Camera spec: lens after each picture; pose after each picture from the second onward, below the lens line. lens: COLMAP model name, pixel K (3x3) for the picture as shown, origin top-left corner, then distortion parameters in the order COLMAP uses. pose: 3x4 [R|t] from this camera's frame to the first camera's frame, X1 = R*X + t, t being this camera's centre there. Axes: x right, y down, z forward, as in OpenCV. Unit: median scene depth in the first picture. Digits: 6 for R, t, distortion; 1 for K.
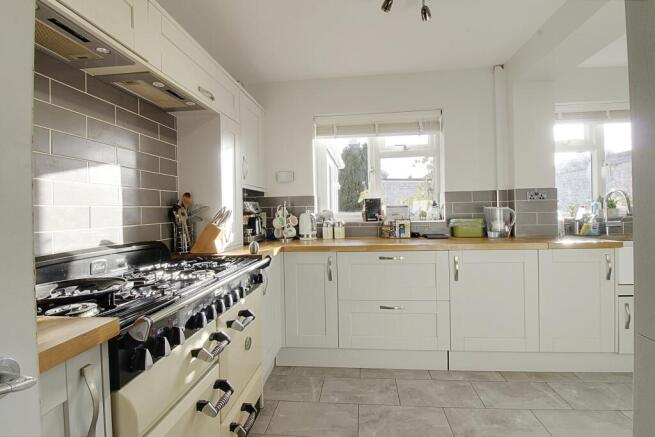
lens RADIAL K [[310.3, 0, 331.0], [0, 310.3, 213.3], [0, 0, 1]] dist [-0.006036, -0.002585]
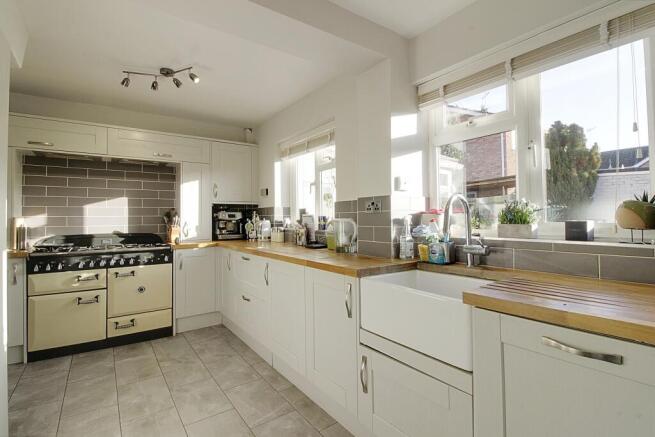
lens RADIAL K [[310.3, 0, 327.5], [0, 310.3, 216.0], [0, 0, 1]] dist [-0.006036, -0.002585]
pose [[0.666800, 0.012157, -0.745137, 1.144229], [-0.011891, 0.999913, 0.005672, -0.032220], [0.745142, 0.005078, 0.666887, 0.354171]]
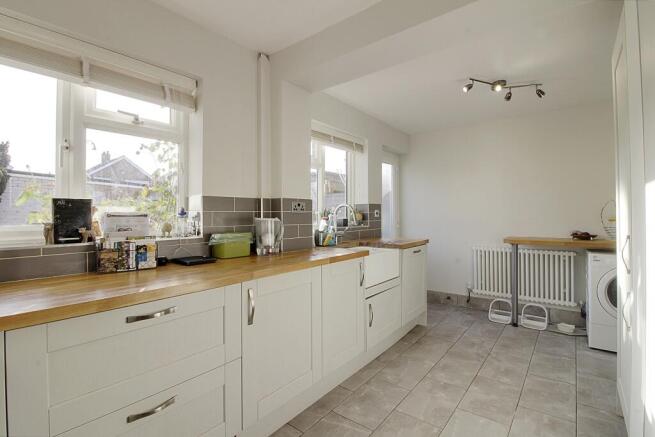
lens RADIAL K [[310.3, 0, 330.8], [0, 310.3, 211.7], [0, 0, 1]] dist [-0.006036, -0.002585]
pose [[0.533087, 0.027697, 0.845607, -0.079448], [0.000036, 0.999463, -0.032759, -0.010279], [-0.846060, 0.017494, 0.532800, 0.397184]]
